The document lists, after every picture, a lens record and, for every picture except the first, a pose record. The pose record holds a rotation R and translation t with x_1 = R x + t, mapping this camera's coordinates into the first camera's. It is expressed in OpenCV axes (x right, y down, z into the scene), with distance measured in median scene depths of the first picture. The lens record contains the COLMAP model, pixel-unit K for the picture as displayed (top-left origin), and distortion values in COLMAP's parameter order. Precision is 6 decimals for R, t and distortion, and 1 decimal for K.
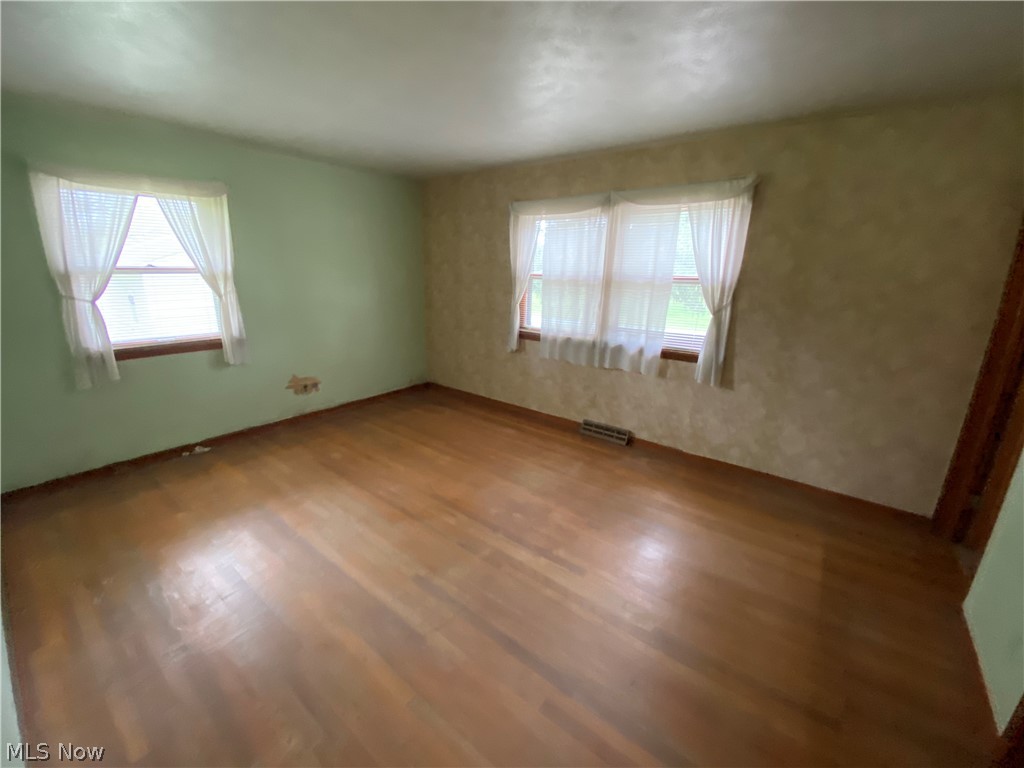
lens RADIAL K [[409.5, 0, 512.0], [0, 409.5, 384.0], [0, 0, 1]] dist [0.027822, -0.024063]
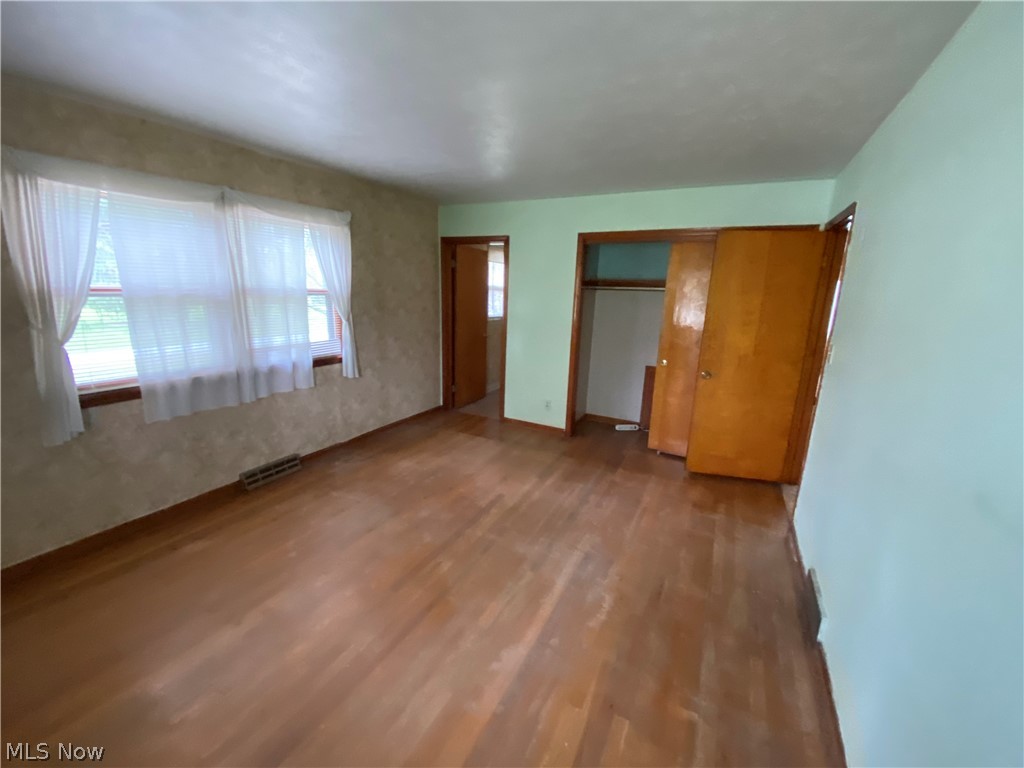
lens RADIAL K [[416.9, 0, 512.0], [0, 416.9, 384.0], [0, 0, 1]] dist [0.000162, -0.025782]
pose [[-0.202105, -0.232336, 0.951406, -0.730480], [0.232032, 0.932435, 0.276994, -0.196427], [-0.951480, 0.276739, -0.134540, 0.672136]]
